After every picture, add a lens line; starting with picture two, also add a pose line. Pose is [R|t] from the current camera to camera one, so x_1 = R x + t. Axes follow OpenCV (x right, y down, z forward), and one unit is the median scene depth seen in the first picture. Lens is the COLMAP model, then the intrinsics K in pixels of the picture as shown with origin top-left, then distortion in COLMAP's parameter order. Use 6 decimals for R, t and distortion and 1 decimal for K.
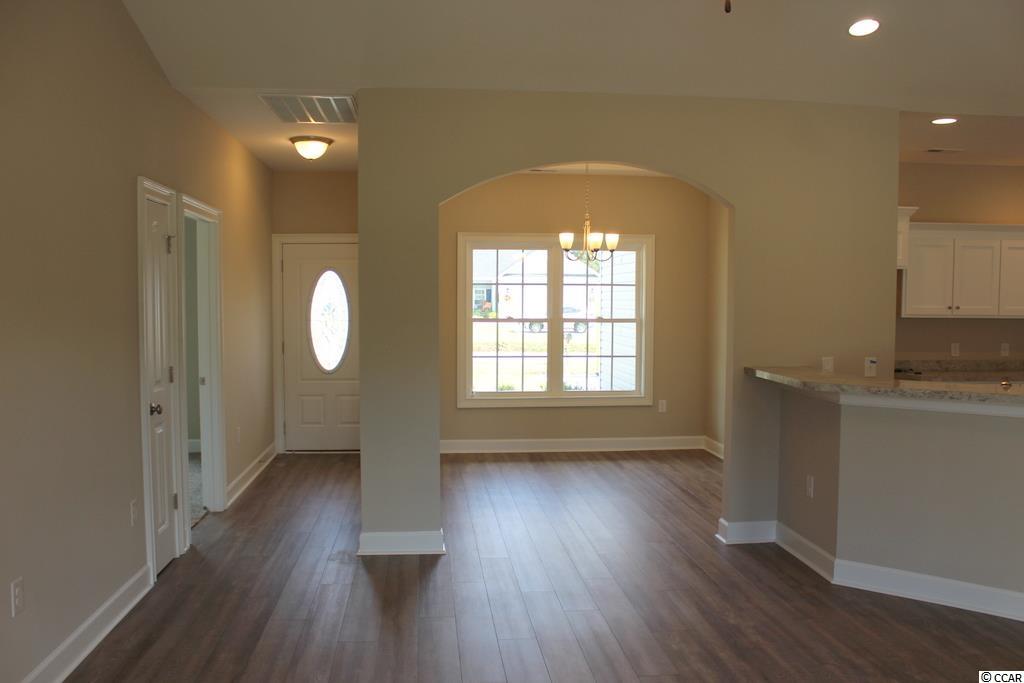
lens RADIAL K [[837.0, 0, 499.1], [0, 837.0, 342.9], [0, 0, 1]] dist [-0.163529, 0.133256]
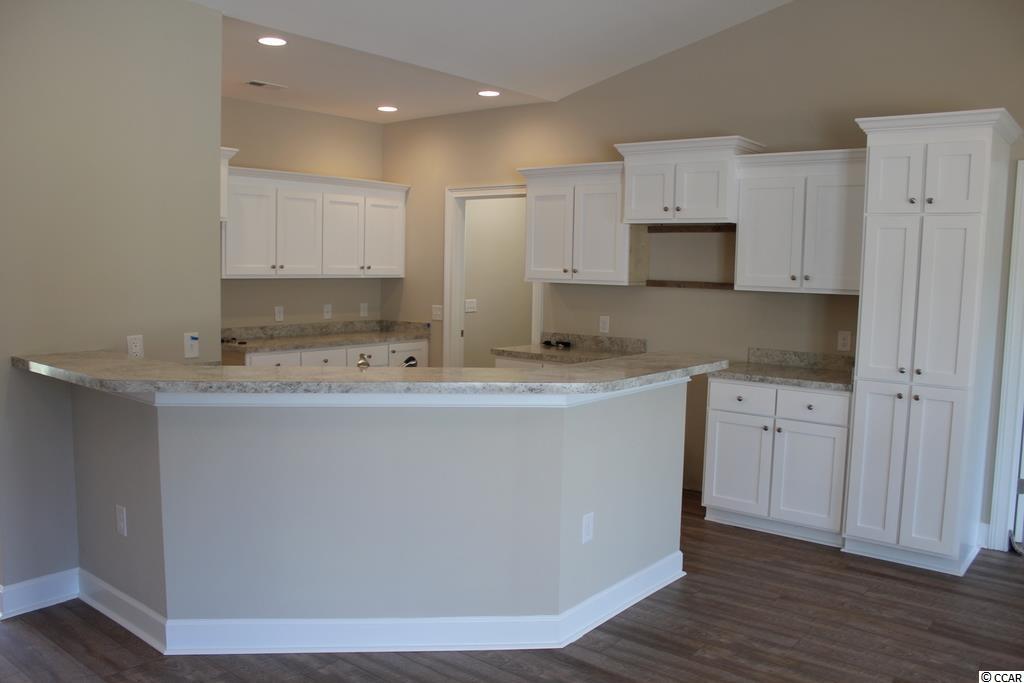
lens RADIAL K [[837.0, 0, 499.1], [0, 837.0, 342.9], [0, 0, 1]] dist [-0.163529, 0.133256]
pose [[0.695443, -0.059312, 0.716130, 0.107896], [0.022937, 0.997912, 0.060376, -0.013150], [-0.718215, -0.025562, 0.695351, 0.262063]]
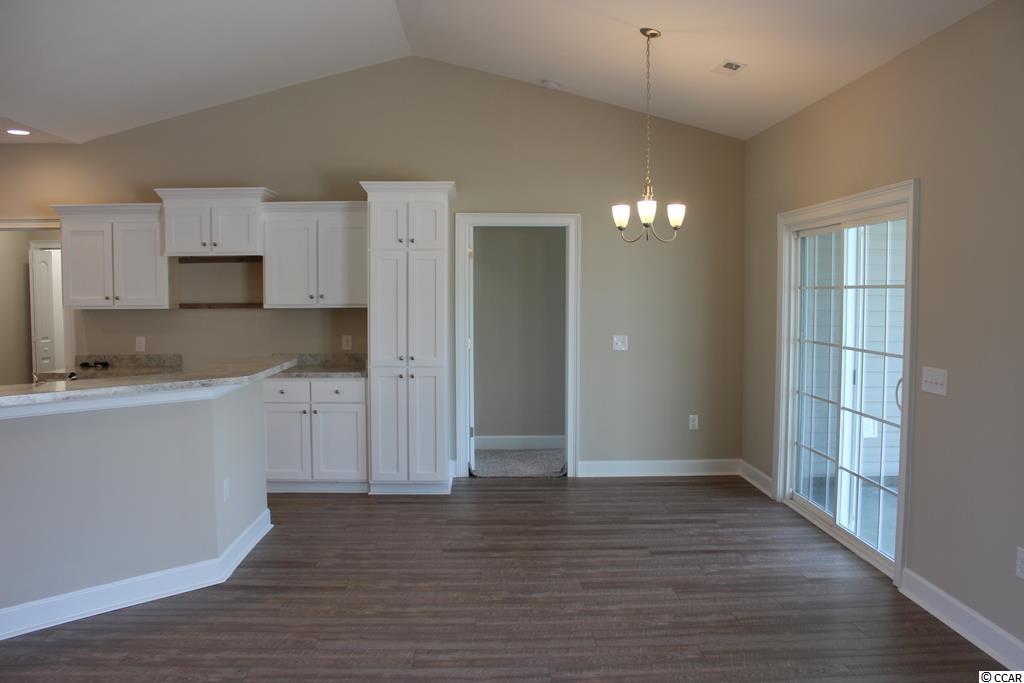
lens RADIAL K [[837.0, 0, 499.1], [0, 837.0, 342.9], [0, 0, 1]] dist [-0.163529, 0.133256]
pose [[0.058407, -0.067804, 0.995988, -0.172460], [0.055322, 0.996377, 0.064587, -0.018320], [-0.996759, 0.051328, 0.061947, 0.312008]]
